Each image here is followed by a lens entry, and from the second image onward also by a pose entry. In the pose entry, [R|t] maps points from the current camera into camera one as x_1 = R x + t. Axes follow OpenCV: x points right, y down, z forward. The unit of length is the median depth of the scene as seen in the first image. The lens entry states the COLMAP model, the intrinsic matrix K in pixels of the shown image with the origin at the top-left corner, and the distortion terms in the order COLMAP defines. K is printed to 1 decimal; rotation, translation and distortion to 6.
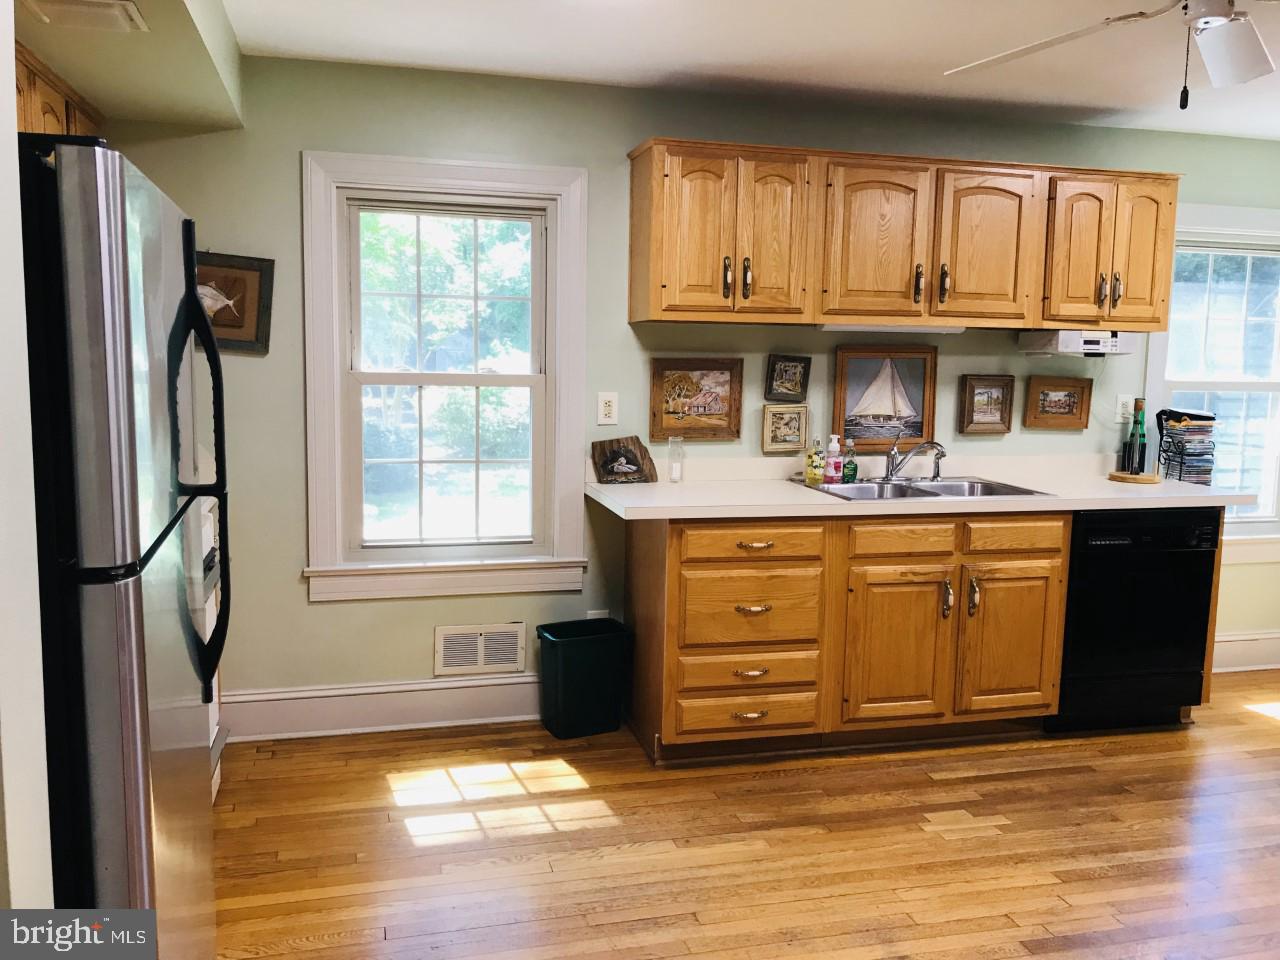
lens RADIAL K [[1036.3, 0, 619.4], [0, 1036.3, 477.3], [0, 0, 1]] dist [0.115610, -0.271057]
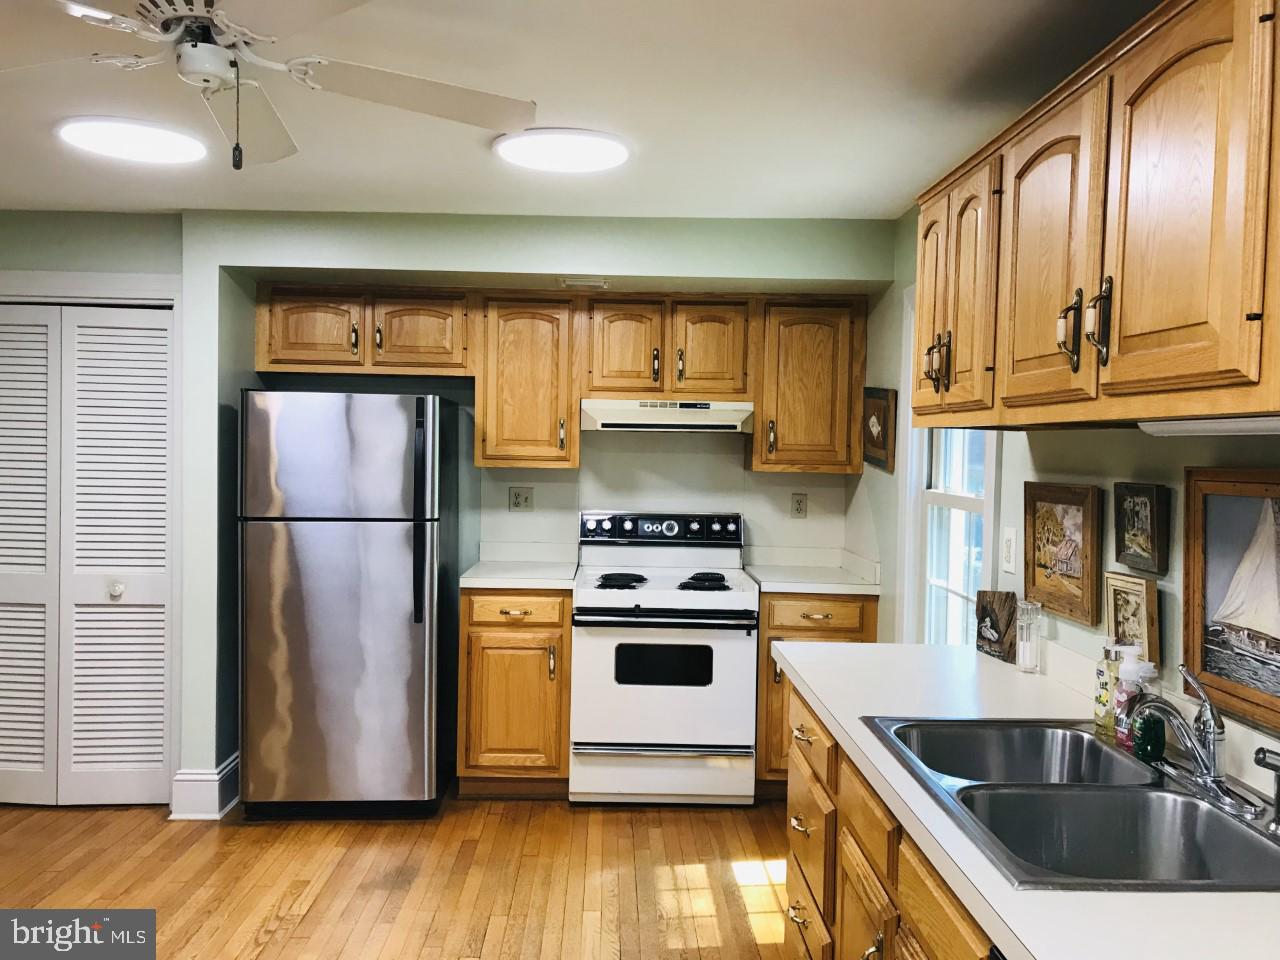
lens RADIAL K [[1036.3, 0, 619.4], [0, 1036.3, 477.3], [0, 0, 1]] dist [0.115610, -0.271057]
pose [[-0.241010, 0.009787, -0.970473, 0.852753], [-0.137442, 0.989527, 0.044112, -0.124514], [0.960741, 0.144015, -0.237140, 1.009501]]
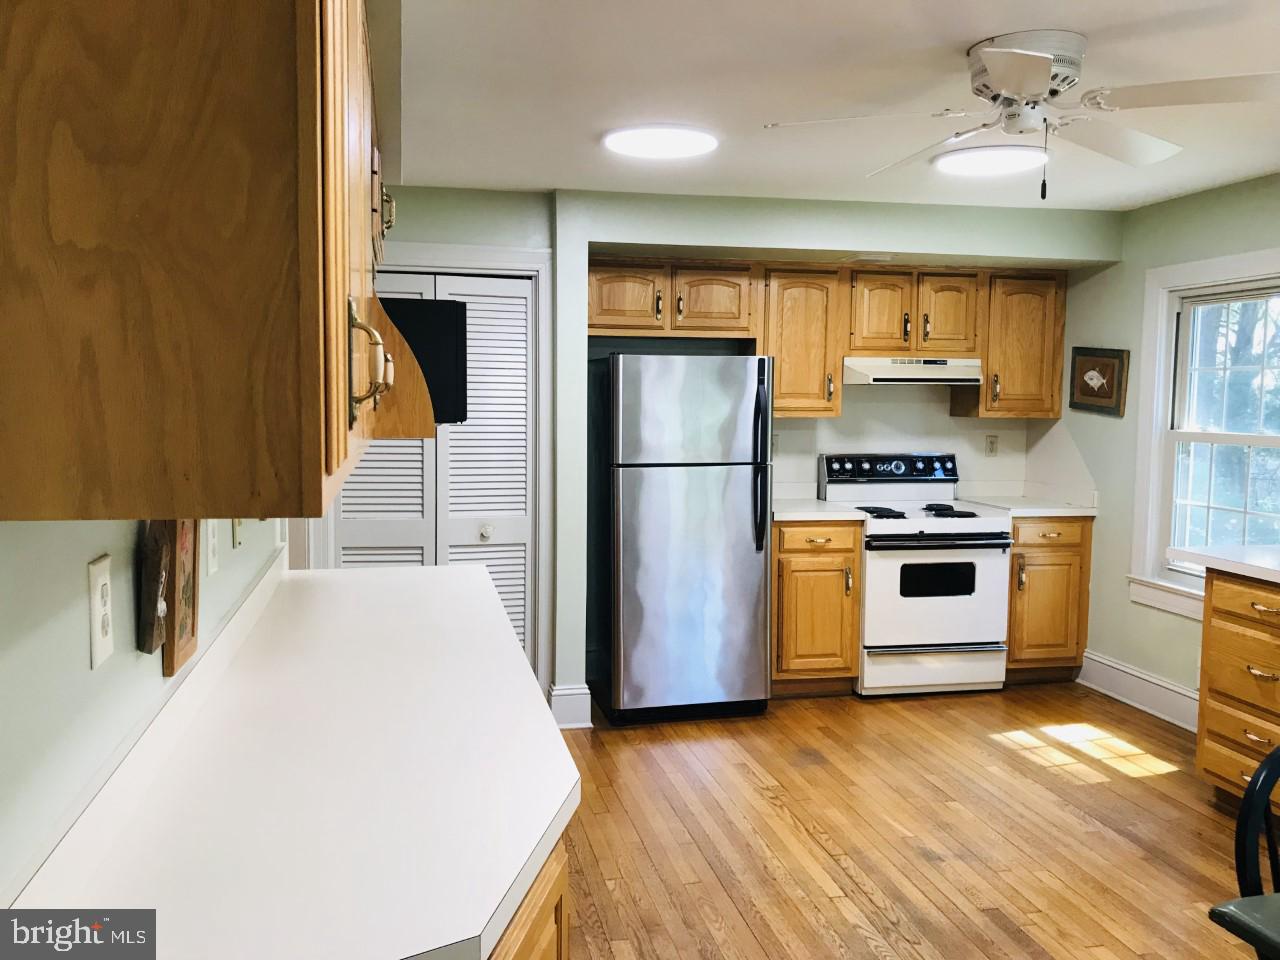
lens RADIAL K [[1036.3, 0, 619.4], [0, 1036.3, 477.3], [0, 0, 1]] dist [0.115610, -0.271057]
pose [[-0.055317, 0.062228, -0.996528, 1.140506], [-0.127775, 0.989409, 0.068876, -0.048668], [0.990259, 0.131141, -0.046780, 0.417888]]
